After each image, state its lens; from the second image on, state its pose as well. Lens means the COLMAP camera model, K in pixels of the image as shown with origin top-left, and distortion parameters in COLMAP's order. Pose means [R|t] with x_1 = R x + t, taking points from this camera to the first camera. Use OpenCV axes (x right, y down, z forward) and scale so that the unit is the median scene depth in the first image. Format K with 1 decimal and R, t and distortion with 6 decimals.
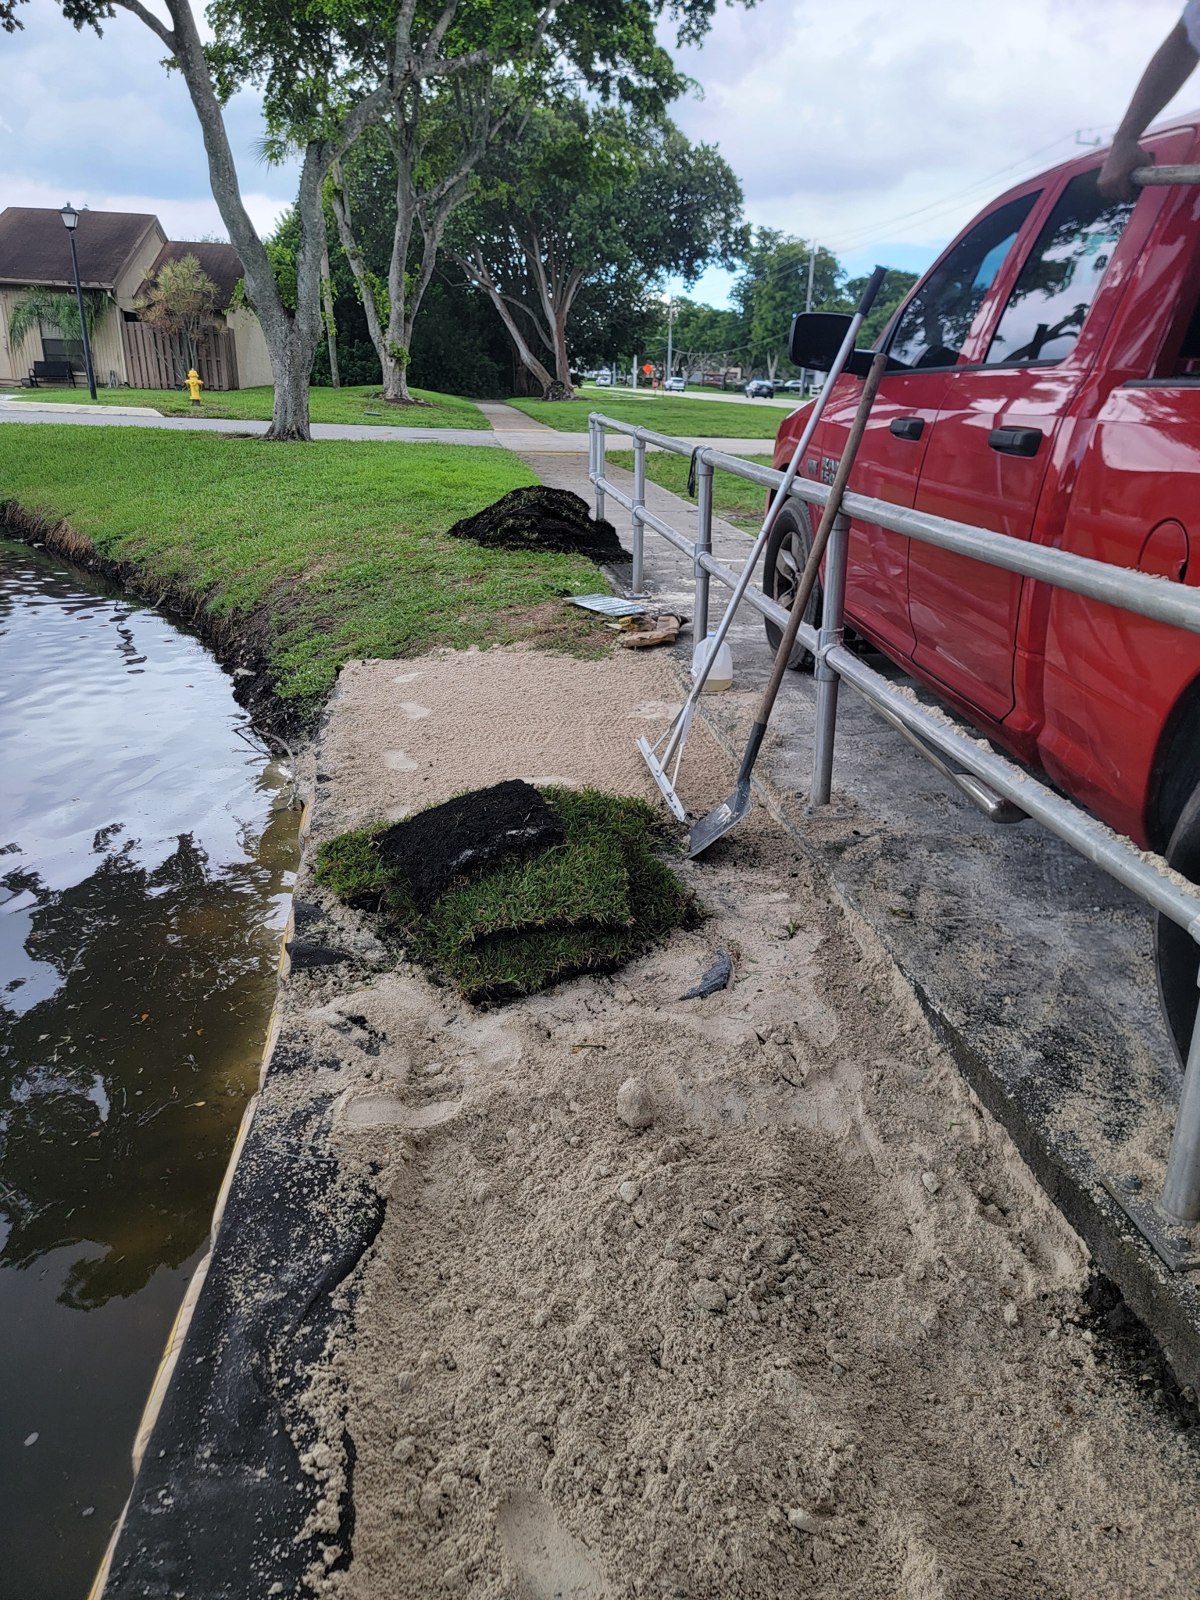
lens RADIAL K [[1130.1, 0, 593.1], [0, 1130.1, 813.6], [0, 0, 1]] dist [0.063372, -0.064324]
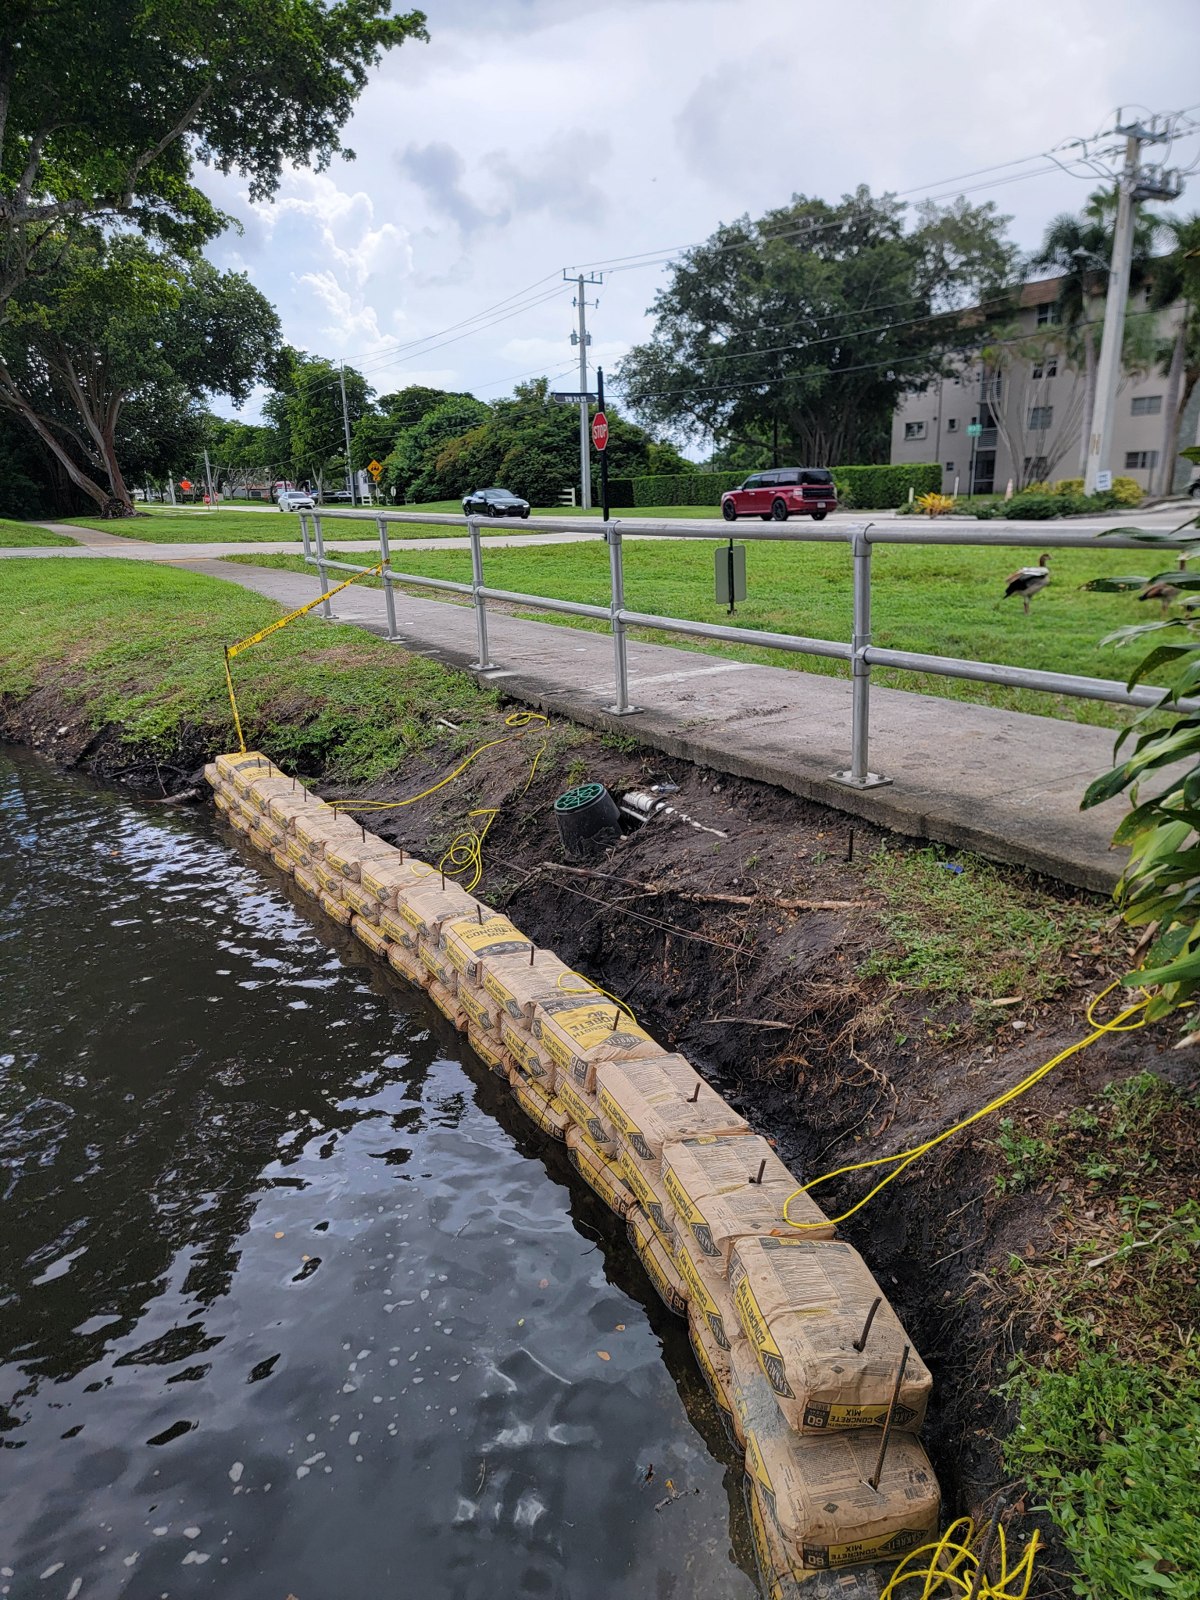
lens RADIAL K [[1130.1, 0, 605.9], [0, 1130.1, 837.7], [0, 0, 1]] dist [0.063372, -0.064324]
pose [[0.923301, -0.151663, 0.352864, -0.055526], [0.175093, 0.983921, -0.035252, 0.028912], [-0.341844, 0.094332, 0.935010, -0.067141]]
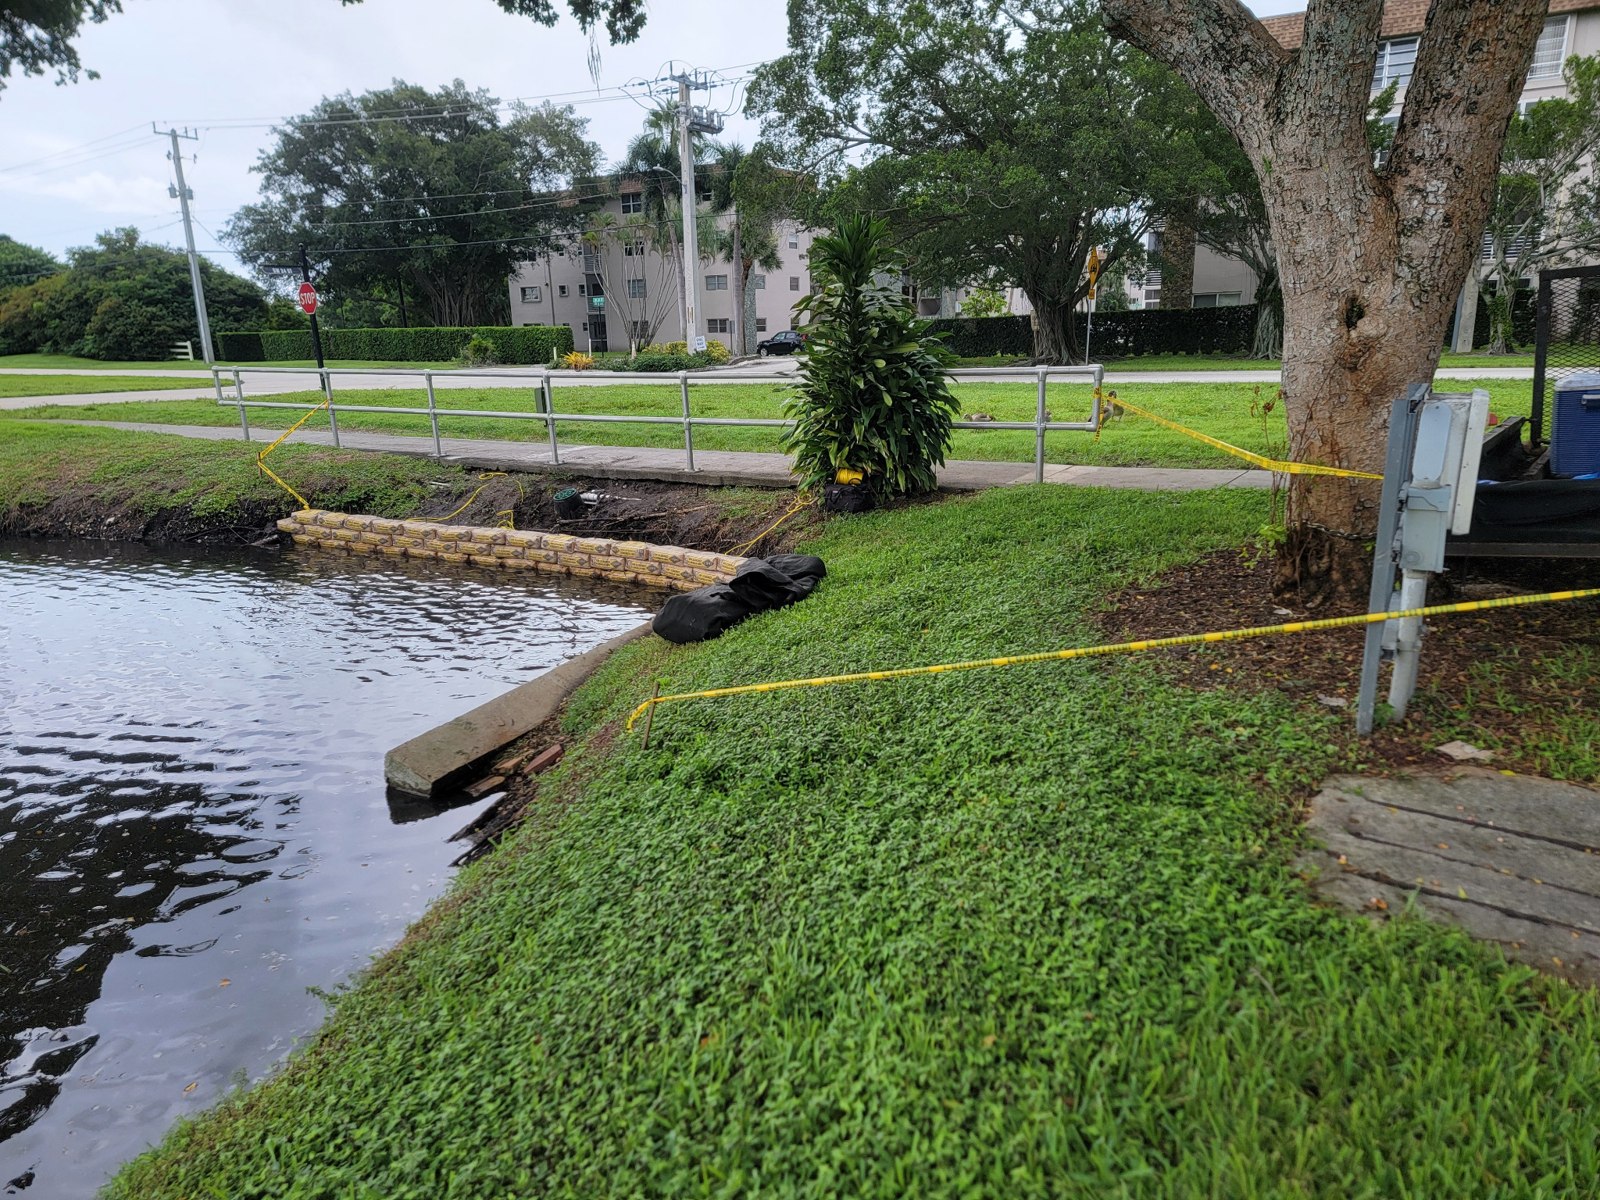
lens RADIAL K [[1130.1, 0, 828.1], [0, 1130.1, 662.5], [0, 0, 1]] dist [0.063372, -0.064324]
pose [[0.612713, -0.252130, 0.749008, -0.265149], [0.310246, 0.948400, 0.065458, 0.076936], [-0.726863, 0.192270, 0.659320, -0.229268]]
